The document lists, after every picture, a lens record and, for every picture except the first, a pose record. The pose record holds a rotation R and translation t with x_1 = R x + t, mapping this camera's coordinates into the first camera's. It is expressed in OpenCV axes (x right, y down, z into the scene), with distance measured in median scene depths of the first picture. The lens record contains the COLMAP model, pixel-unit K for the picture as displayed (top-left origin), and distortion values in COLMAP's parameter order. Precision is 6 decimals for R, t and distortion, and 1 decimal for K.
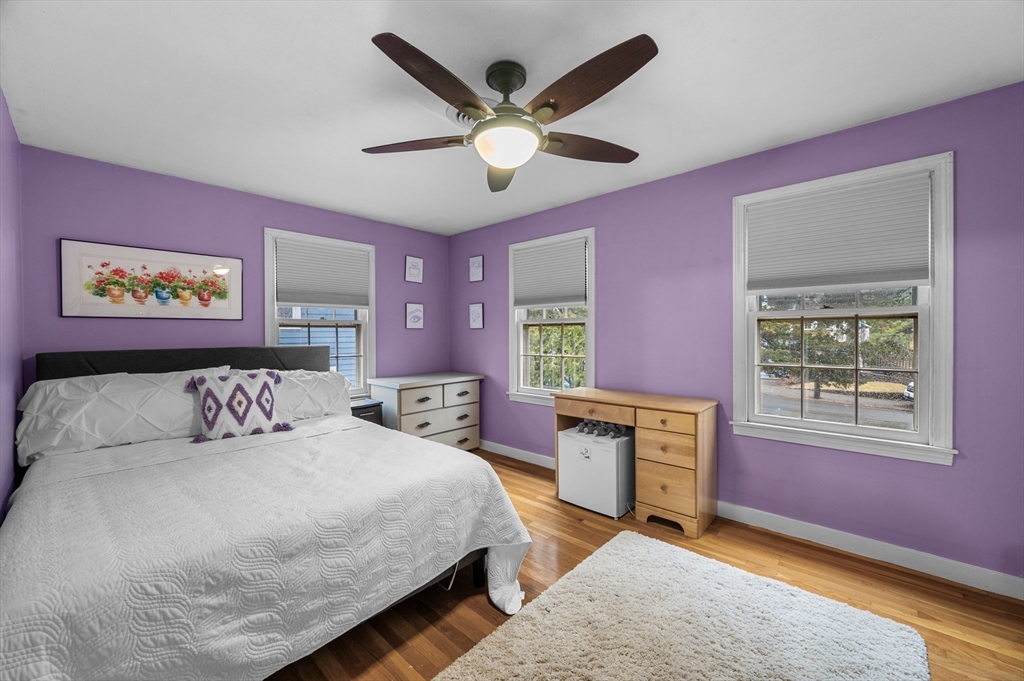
lens RADIAL K [[403.5, 0, 515.9], [0, 403.5, 333.0], [0, 0, 1]] dist [0.000303, 0.000022]
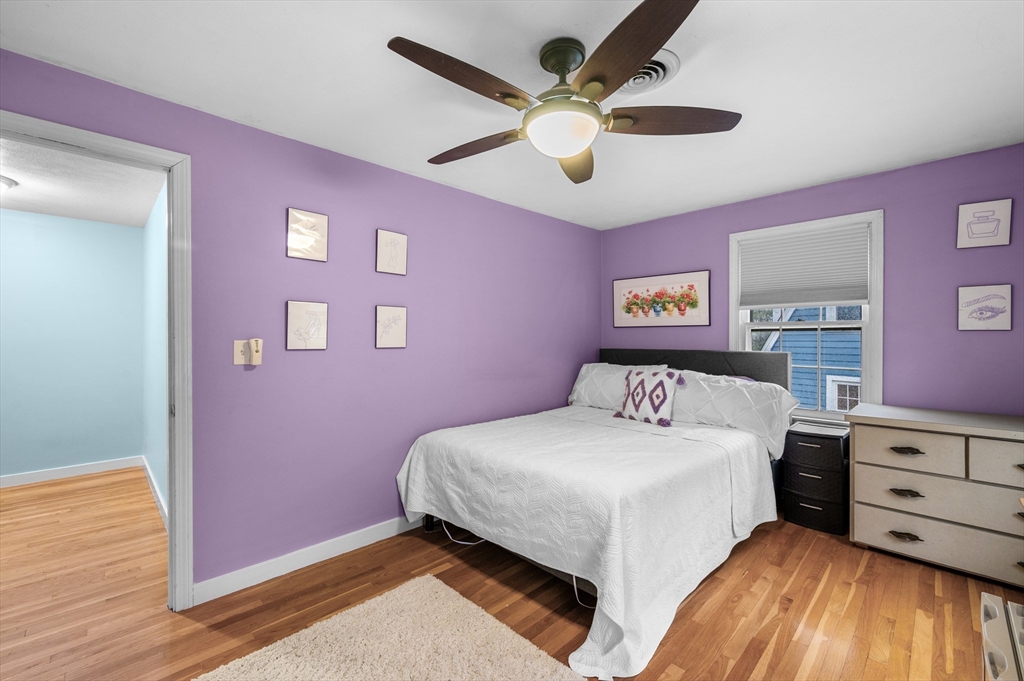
lens RADIAL K [[443.2, 0, 513.8], [0, 443.2, 328.9], [0, 0, 1]] dist [0.000107, -0.000010]
pose [[-0.066366, -0.010679, -0.997738, 0.659629], [0.003026, 0.999936, -0.010904, -0.013777], [0.997791, -0.003743, -0.066330, 0.650736]]
